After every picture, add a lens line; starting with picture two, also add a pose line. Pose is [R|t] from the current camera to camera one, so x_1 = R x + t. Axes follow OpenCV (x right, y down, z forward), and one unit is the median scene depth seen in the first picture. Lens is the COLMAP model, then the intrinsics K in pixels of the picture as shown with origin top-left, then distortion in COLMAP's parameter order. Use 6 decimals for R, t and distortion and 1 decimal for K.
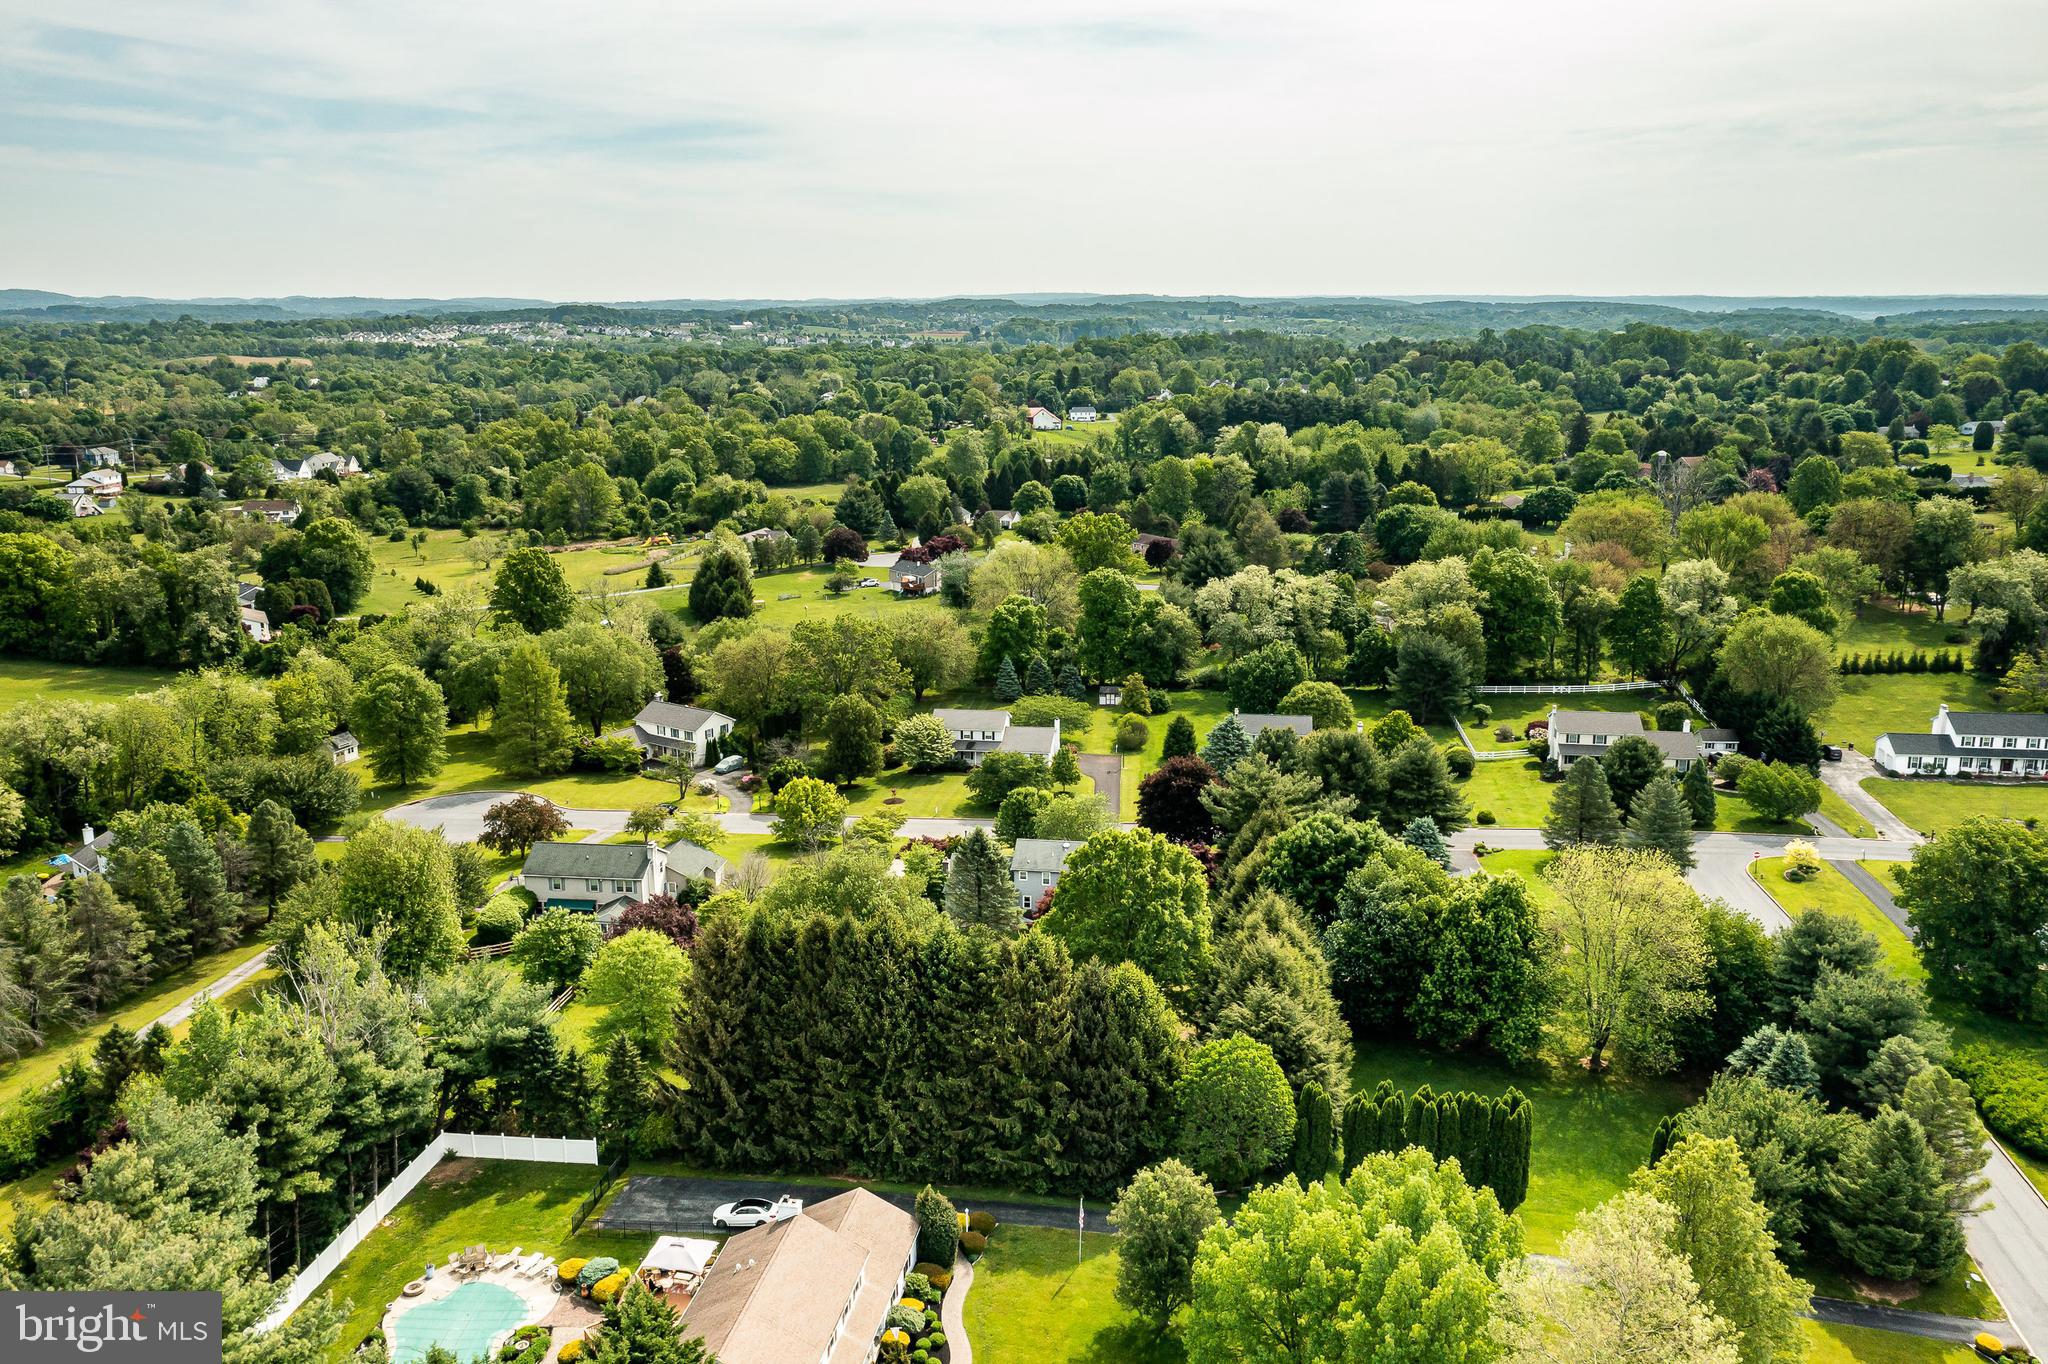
lens RADIAL K [[1712.2, 0, 1017.9], [0, 1712.2, 684.3], [0, 0, 1]] dist [0.006054, 0.022753]
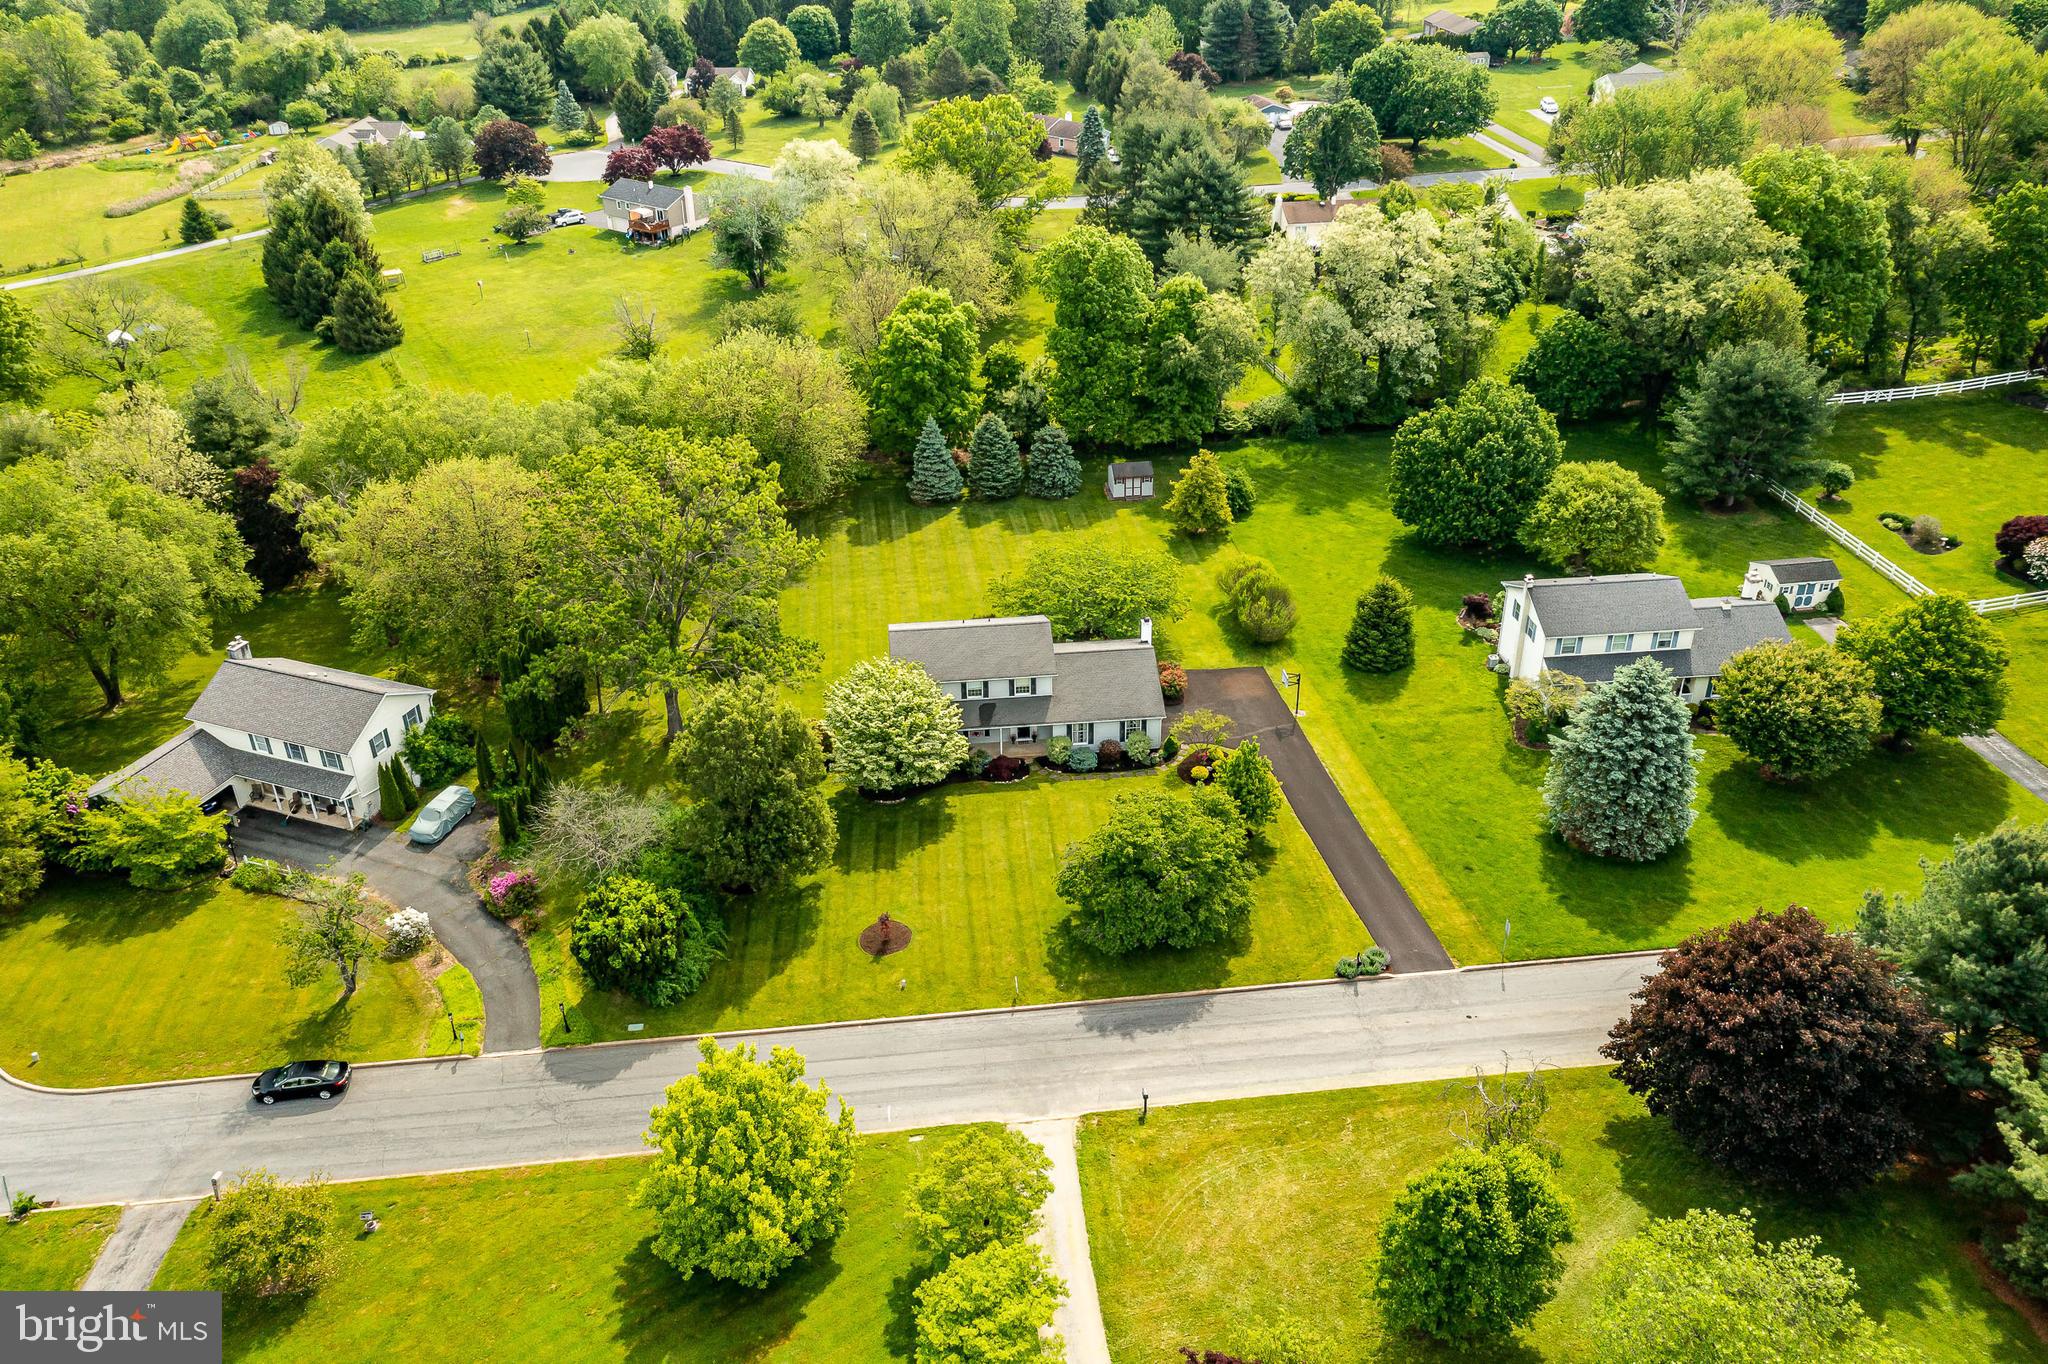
lens RADIAL K [[1656.9, 0, 1024.0], [0, 1656.9, 682.0], [0, 0, 1]] dist [0.029089, -0.009568]
pose [[0.974085, -0.120622, 0.191334, -0.057635], [0.062658, 0.956729, 0.284156, -0.055302], [-0.217330, -0.264803, 0.939493, 0.329763]]
